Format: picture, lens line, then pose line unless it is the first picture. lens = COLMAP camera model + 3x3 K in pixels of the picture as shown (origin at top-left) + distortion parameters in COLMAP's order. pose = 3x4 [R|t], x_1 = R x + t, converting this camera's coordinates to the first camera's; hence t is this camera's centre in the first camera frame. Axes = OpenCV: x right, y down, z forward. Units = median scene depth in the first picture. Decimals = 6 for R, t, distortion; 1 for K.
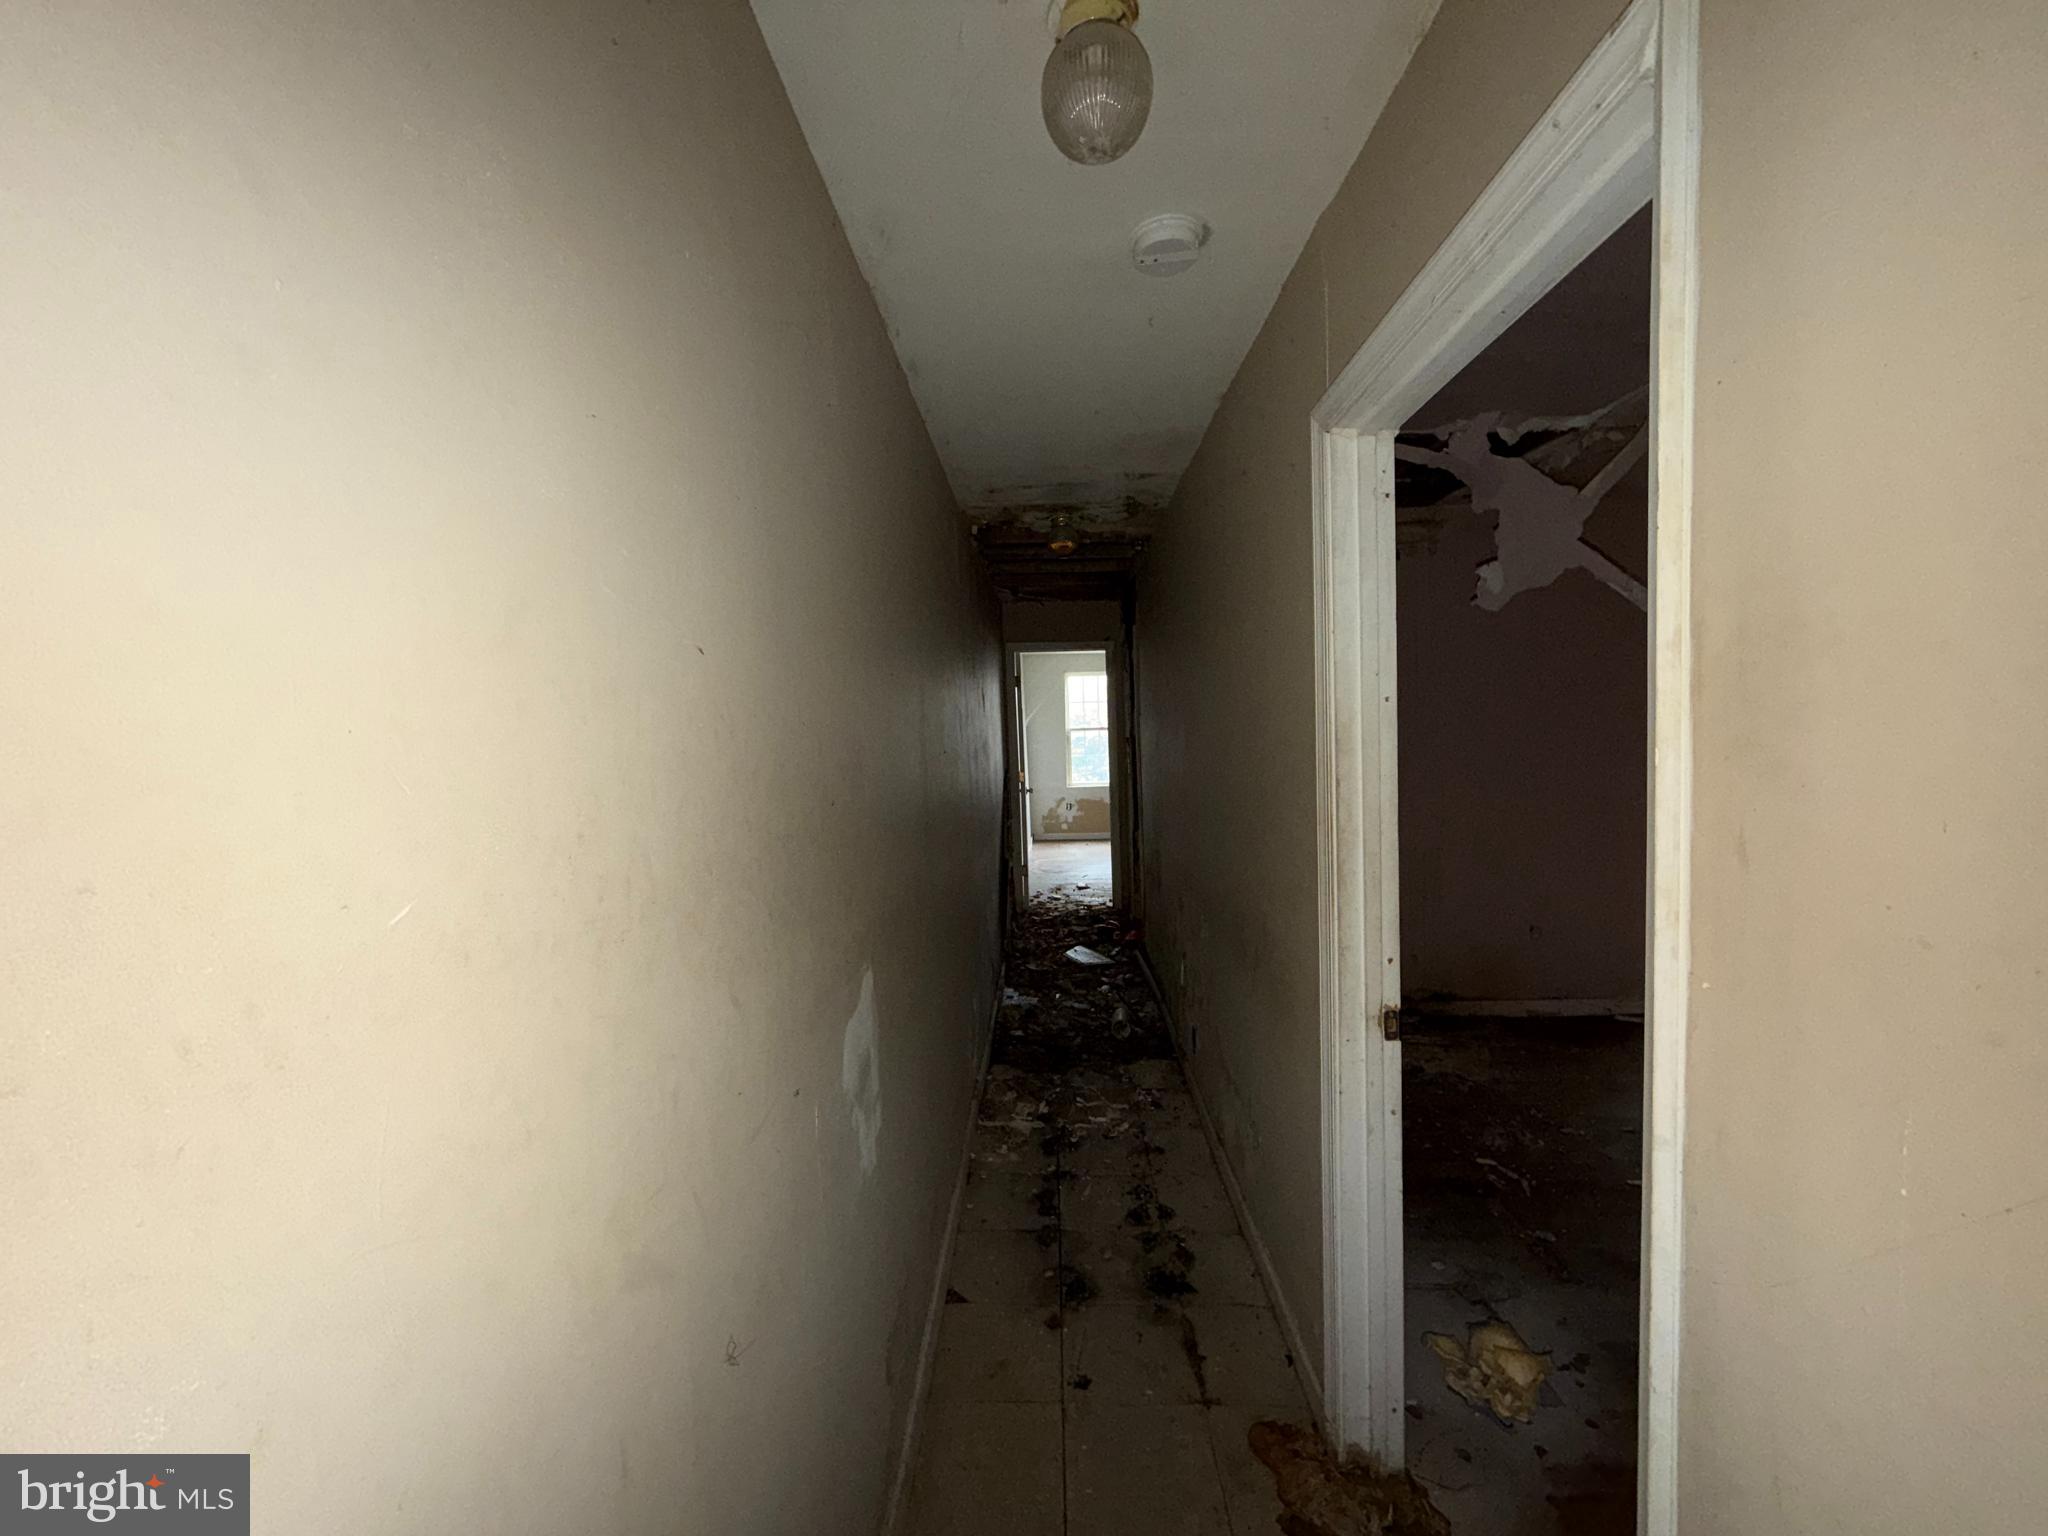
lens RADIAL K [[807.2, 0, 1021.6], [0, 807.2, 767.8], [0, 0, 1]] dist [-0.001259, 0.000511]
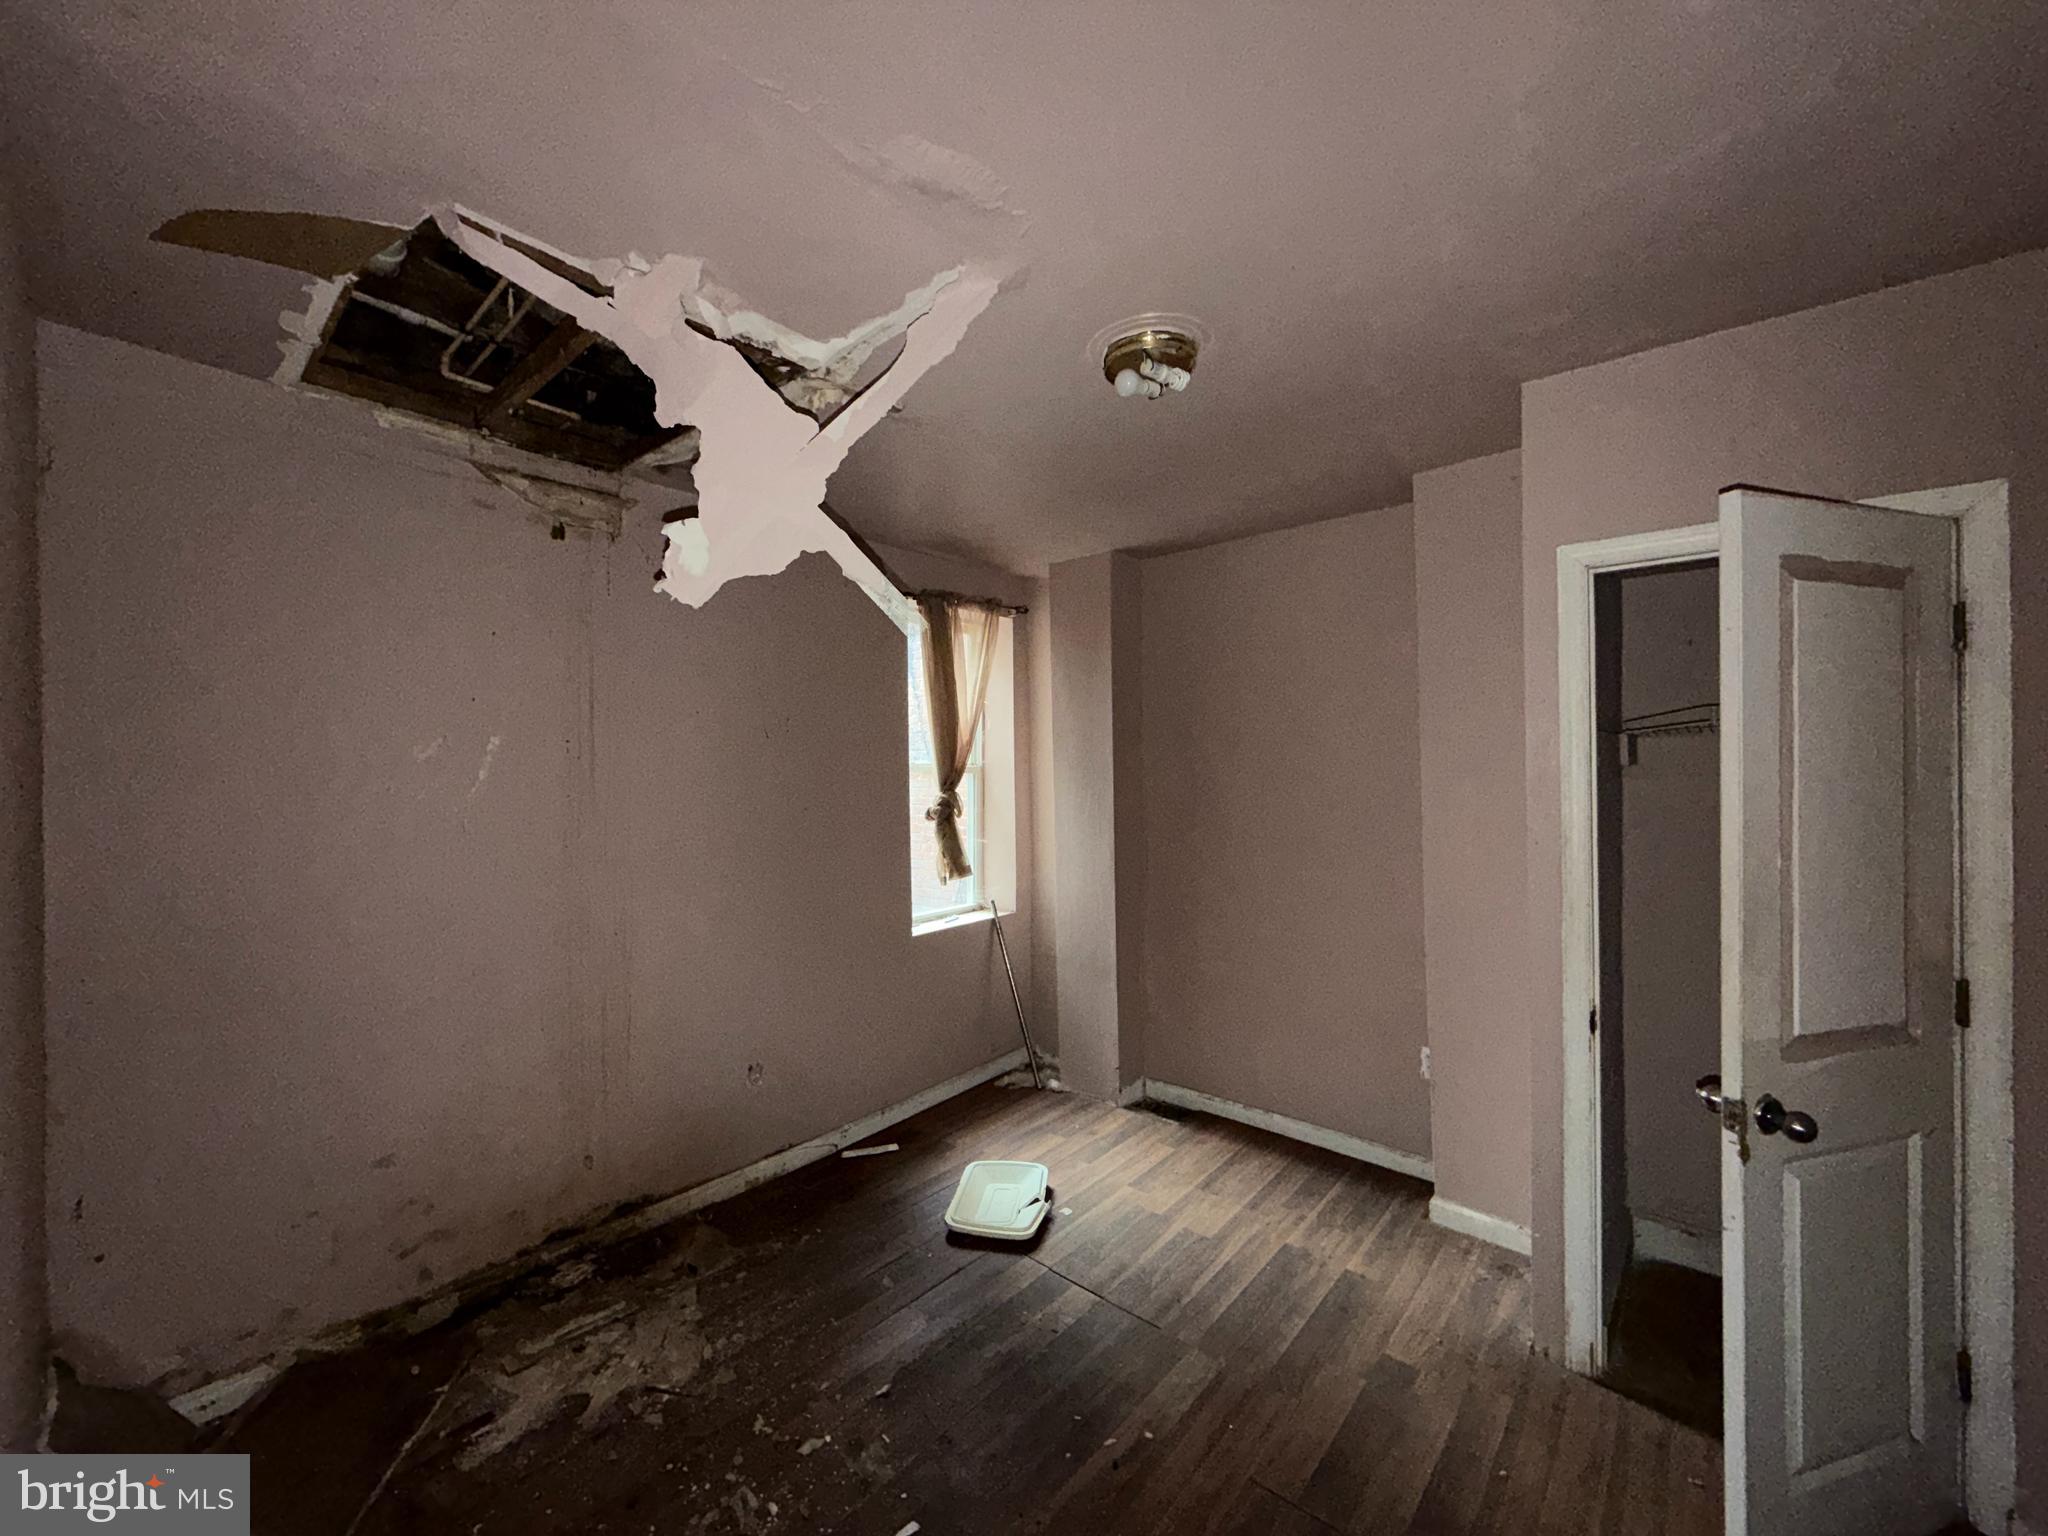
lens RADIAL K [[807.2, 0, 1020.7], [0, 807.2, 771.4], [0, 0, 1]] dist [-0.001259, 0.000511]
pose [[0.624662, 0.029556, 0.780336, 0.290520], [0.028453, 0.997759, -0.060567, -0.037873], [-0.780377, 0.060037, 0.622421, 0.474870]]
